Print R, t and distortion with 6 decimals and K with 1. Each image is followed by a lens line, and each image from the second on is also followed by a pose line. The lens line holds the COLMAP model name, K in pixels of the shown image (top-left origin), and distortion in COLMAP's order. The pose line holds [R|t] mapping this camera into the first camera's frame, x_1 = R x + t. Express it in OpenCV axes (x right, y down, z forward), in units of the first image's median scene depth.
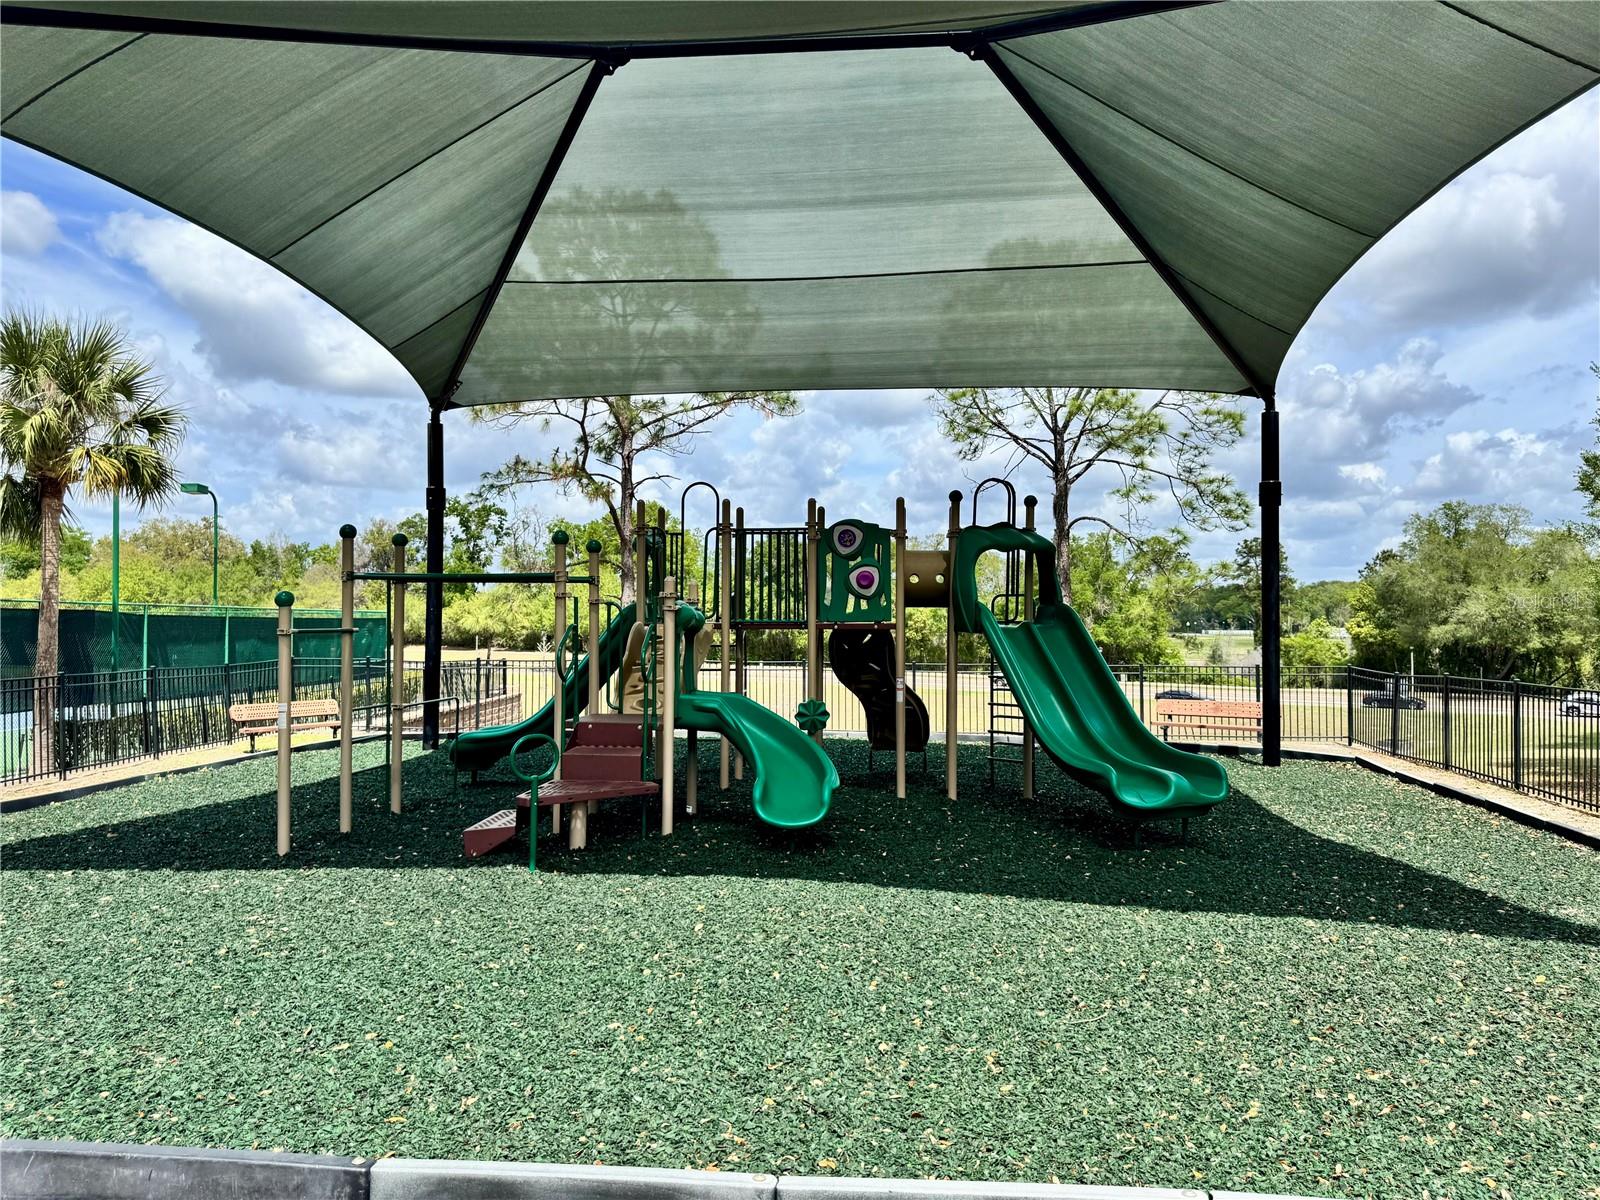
lens RADIAL K [[1125.9, 0, 783.3], [0, 1125.9, 590.4], [0, 0, 1]] dist [0.065181, -0.105374]
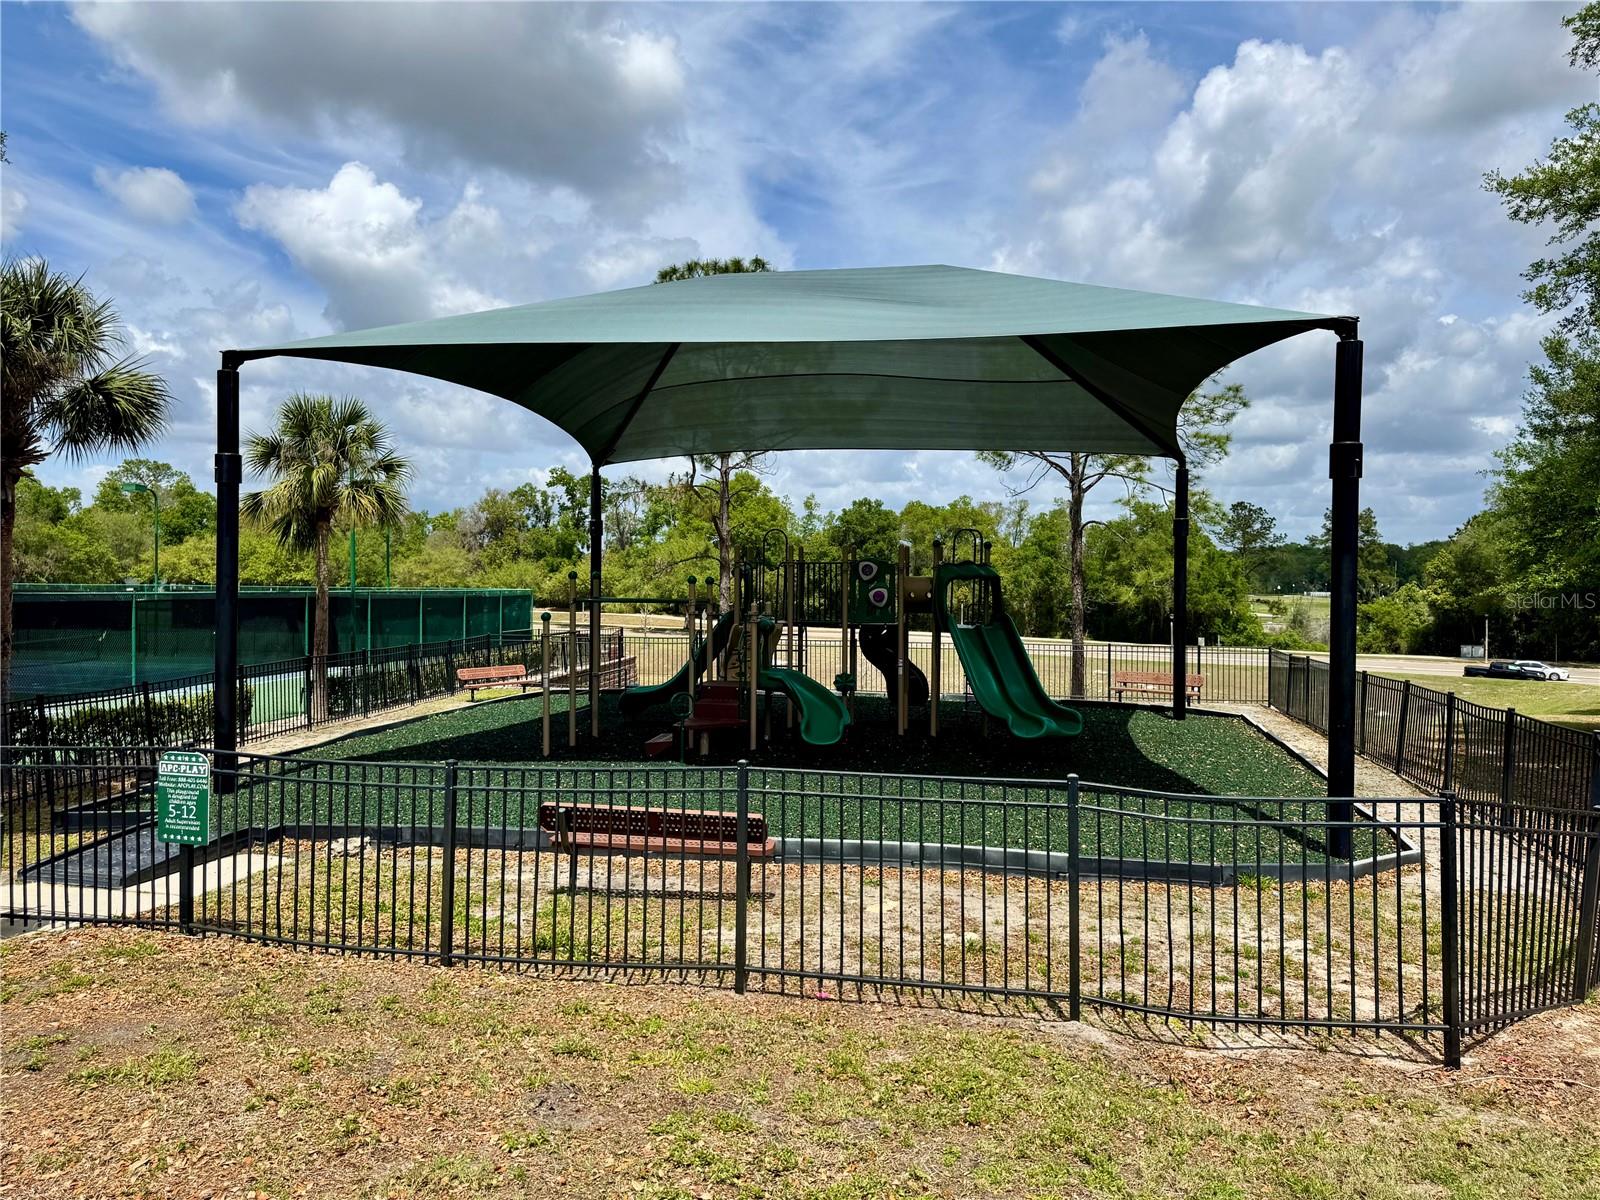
lens RADIAL K [[1125.9, 0, 783.3], [0, 1125.9, 590.4], [0, 0, 1]] dist [0.065181, -0.105374]
pose [[0.996619, 0.003642, -0.082086, 0.049065], [-0.000641, 0.999331, 0.036555, -0.053622], [0.082164, -0.036379, 0.995955, -0.410899]]
